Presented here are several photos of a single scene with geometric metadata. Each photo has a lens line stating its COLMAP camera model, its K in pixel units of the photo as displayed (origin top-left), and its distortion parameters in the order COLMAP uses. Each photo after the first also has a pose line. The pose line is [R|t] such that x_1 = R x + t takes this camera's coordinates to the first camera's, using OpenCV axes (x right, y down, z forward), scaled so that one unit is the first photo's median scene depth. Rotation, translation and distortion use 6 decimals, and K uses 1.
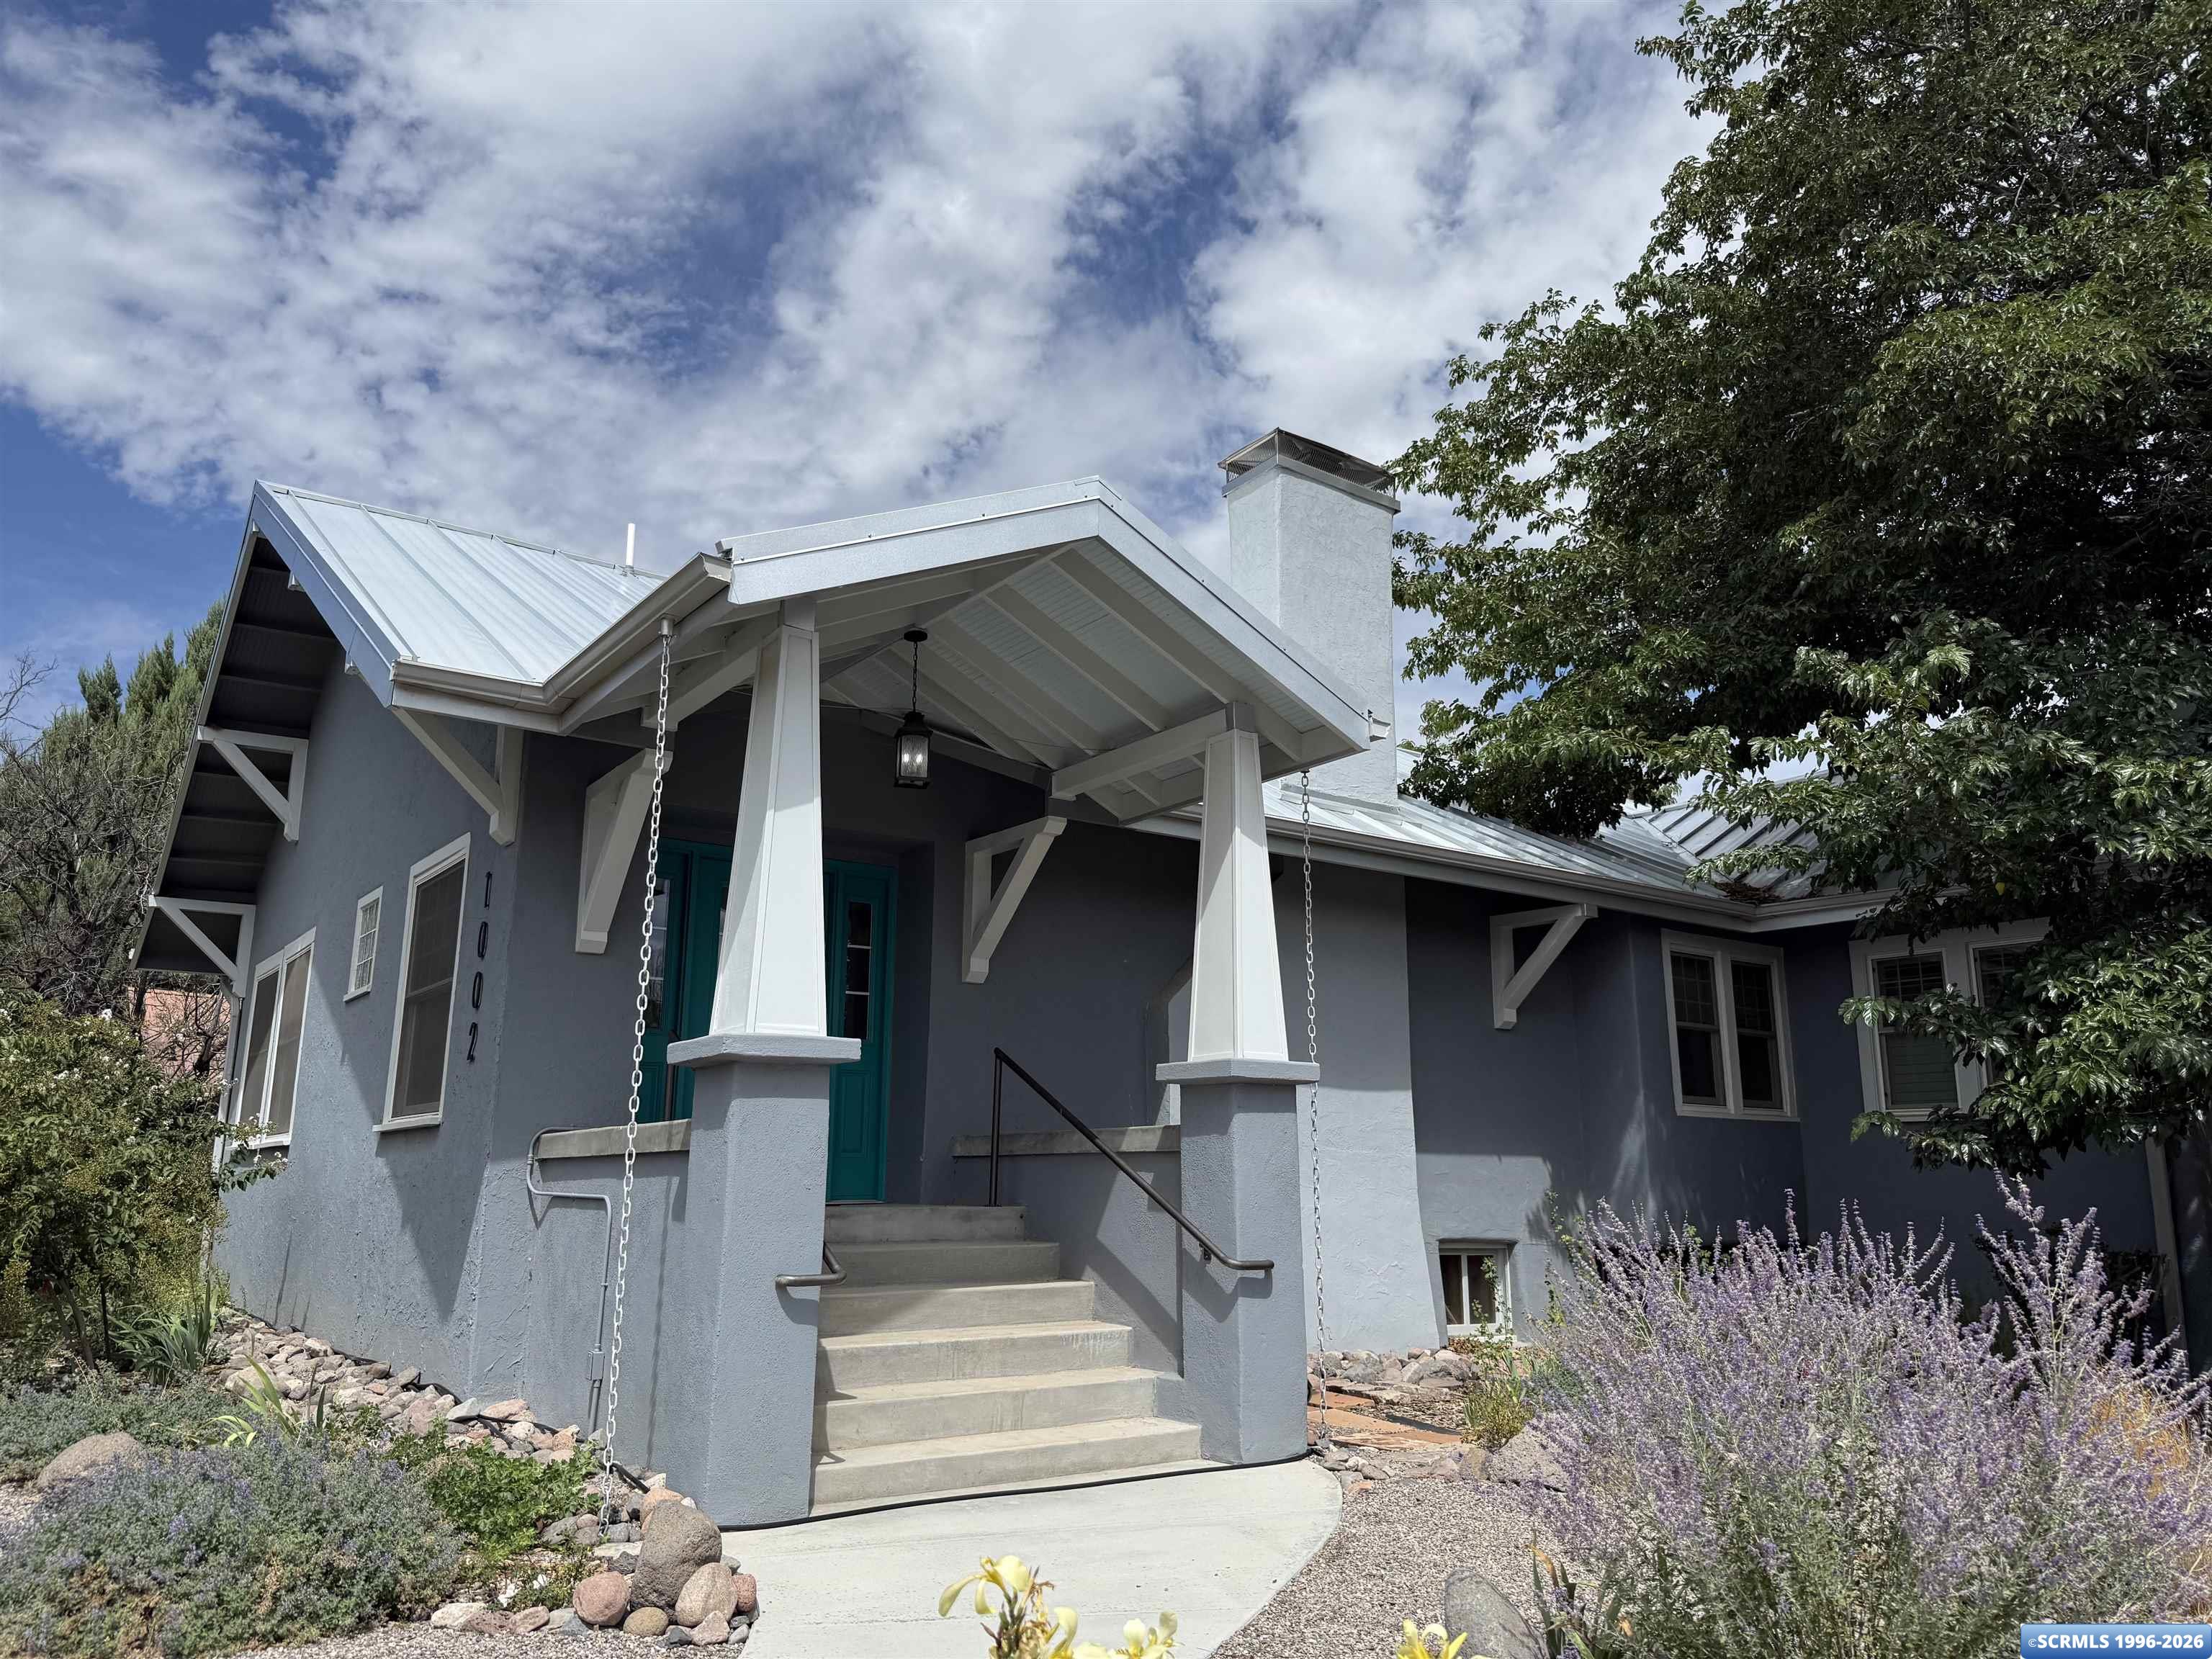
lens RADIAL K [[1557.8, 0, 1101.8], [0, 1557.8, 841.1], [0, 0, 1]] dist [0.042420, -0.048754]
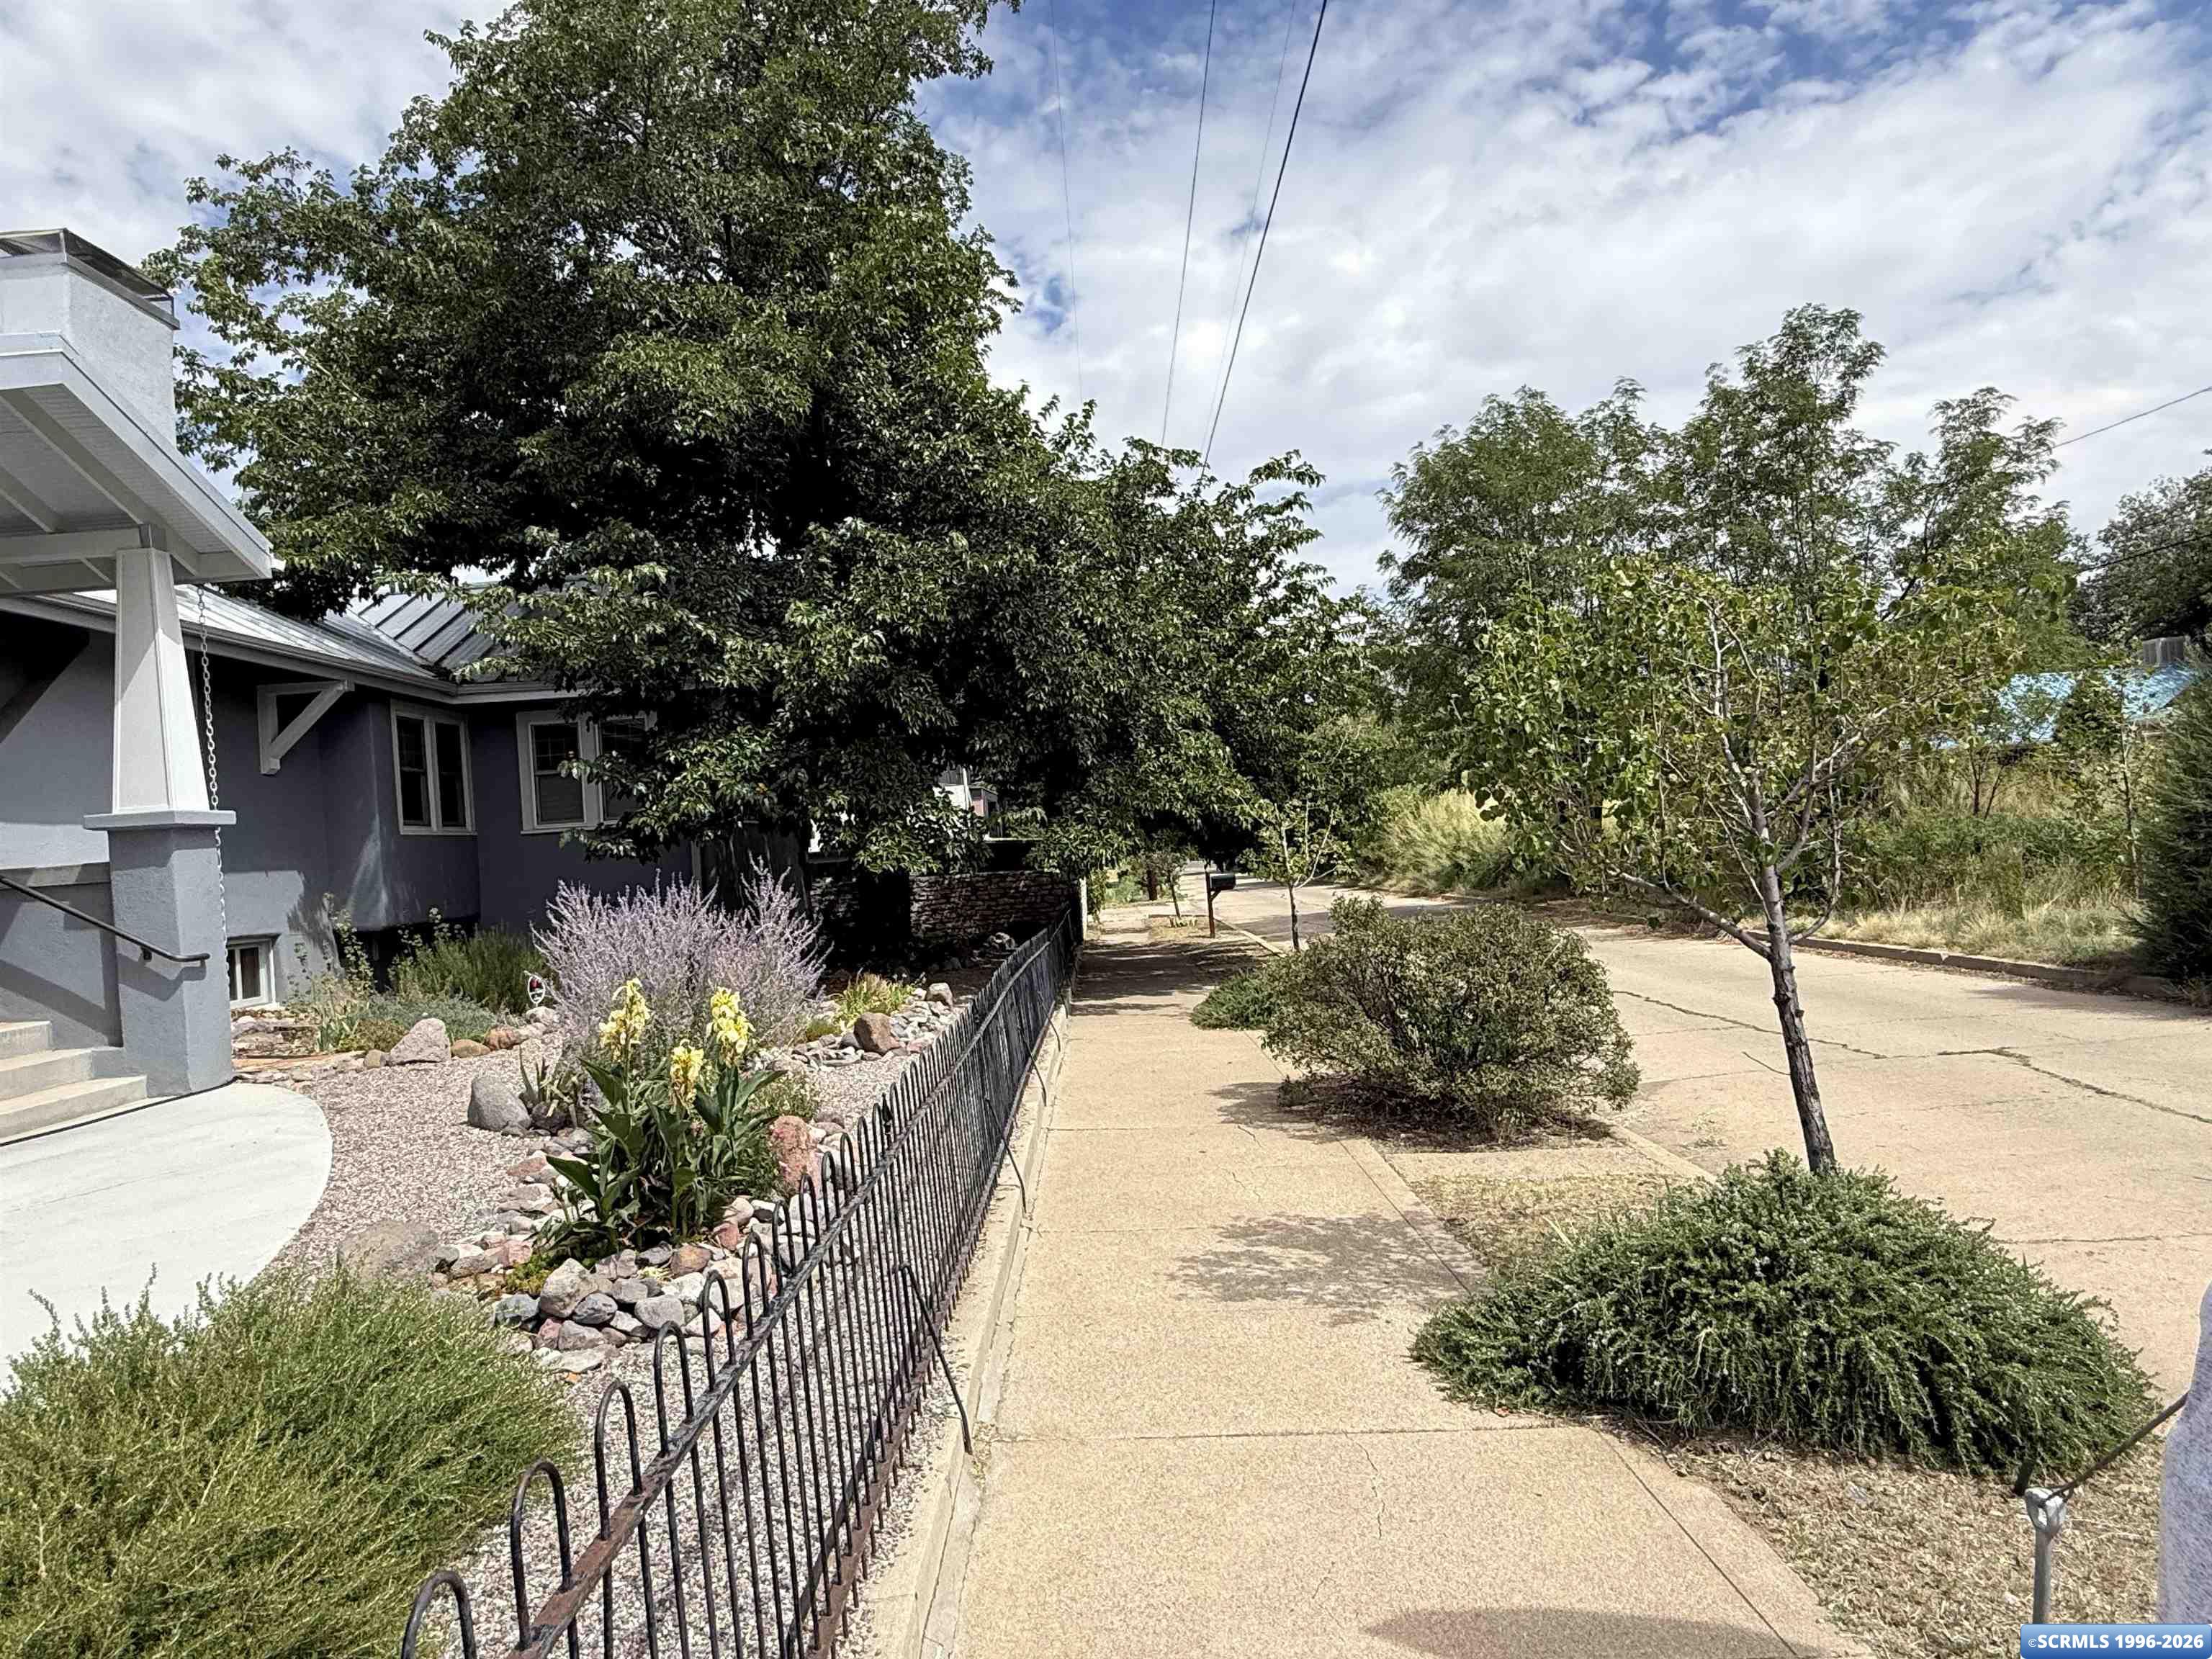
lens RADIAL K [[1289.4, 0, 1105.9], [0, 1289.4, 830.4], [0, 0, 1]] dist [0.001813, 0.000184]
pose [[0.575681, -0.036767, 0.816847, -0.212635], [-0.109057, 0.986611, 0.121268, -0.036807], [-0.810369, -0.158895, 0.563963, -0.157194]]
